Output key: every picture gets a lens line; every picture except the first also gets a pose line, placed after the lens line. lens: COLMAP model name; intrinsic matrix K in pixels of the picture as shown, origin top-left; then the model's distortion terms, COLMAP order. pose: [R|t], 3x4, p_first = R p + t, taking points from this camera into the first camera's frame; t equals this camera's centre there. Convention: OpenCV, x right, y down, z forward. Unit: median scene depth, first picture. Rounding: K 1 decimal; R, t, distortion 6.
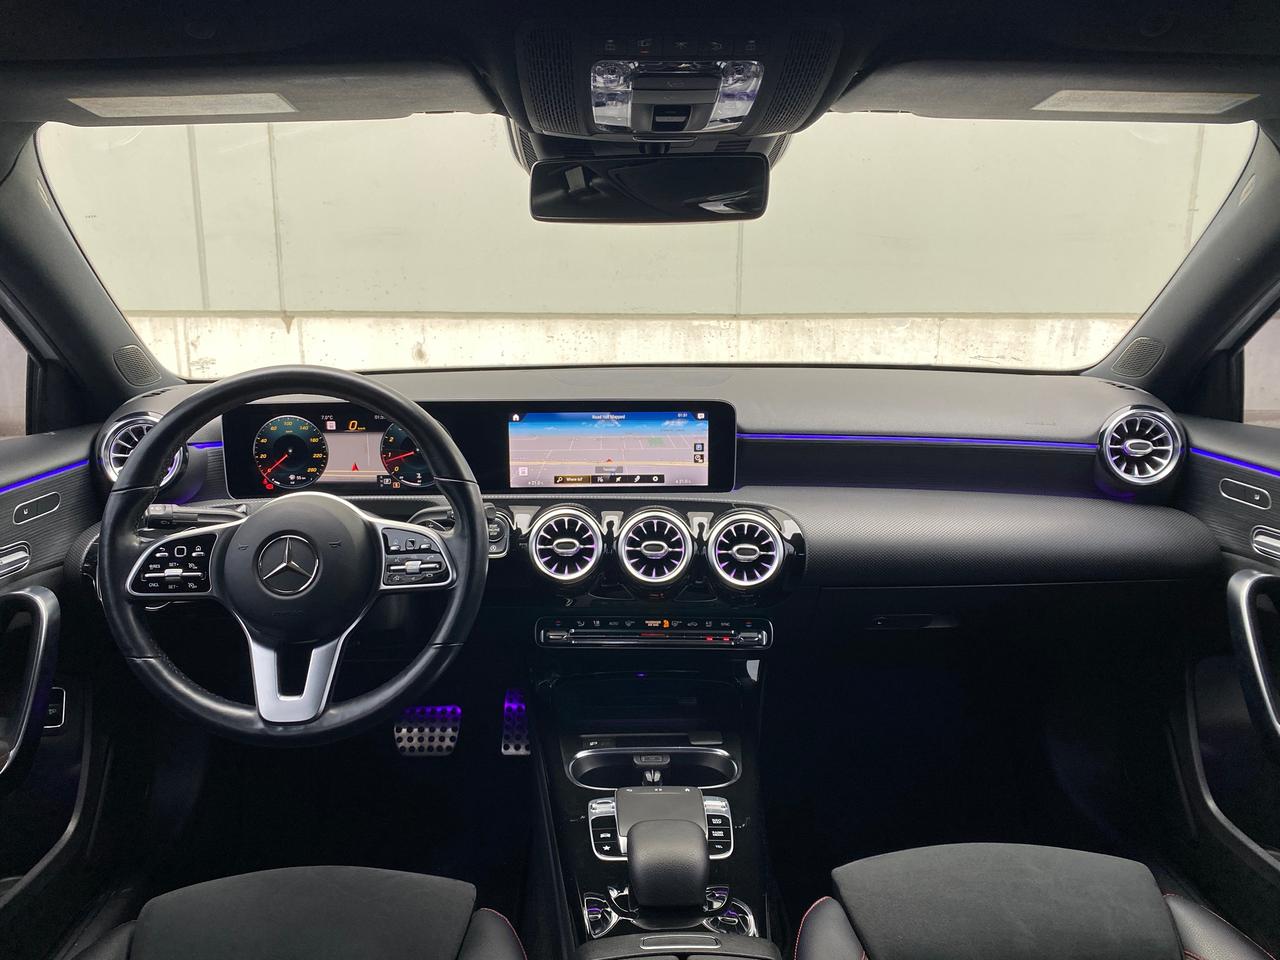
lens RADIAL K [[979.9, 0, 631.5], [0, 979.9, 473.9], [0, 0, 1]] dist [0.020082, -0.002434]
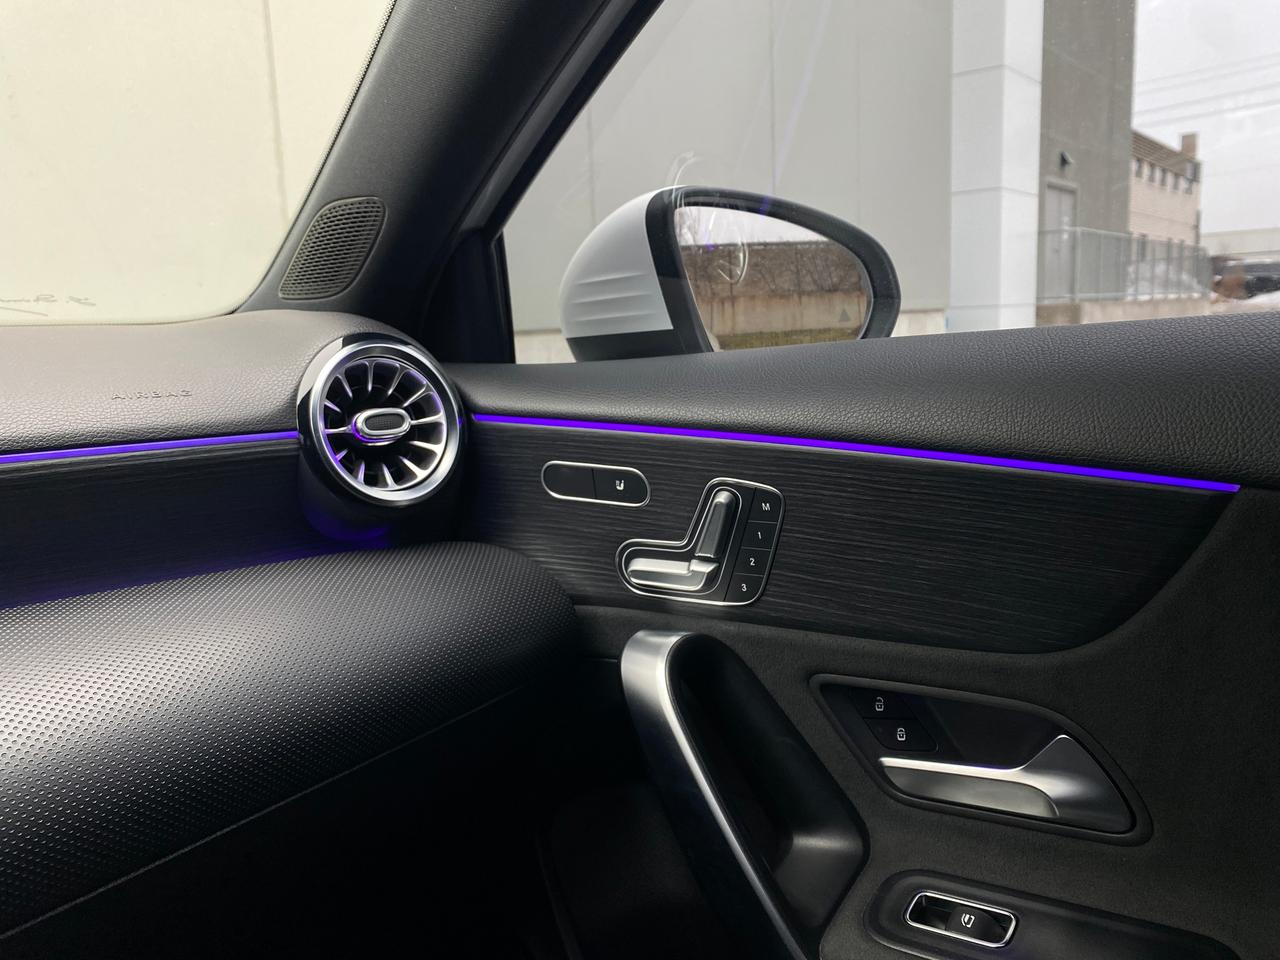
lens RADIAL K [[983.7, 0, 639.4], [0, 983.7, 474.5], [0, 0, 1]] dist [0.028563, -0.008276]
pose [[0.666029, -0.153963, 0.729864, 0.263461], [0.197786, 0.979895, 0.026219, 0.006775], [-0.719227, 0.126894, 0.683089, 0.617936]]
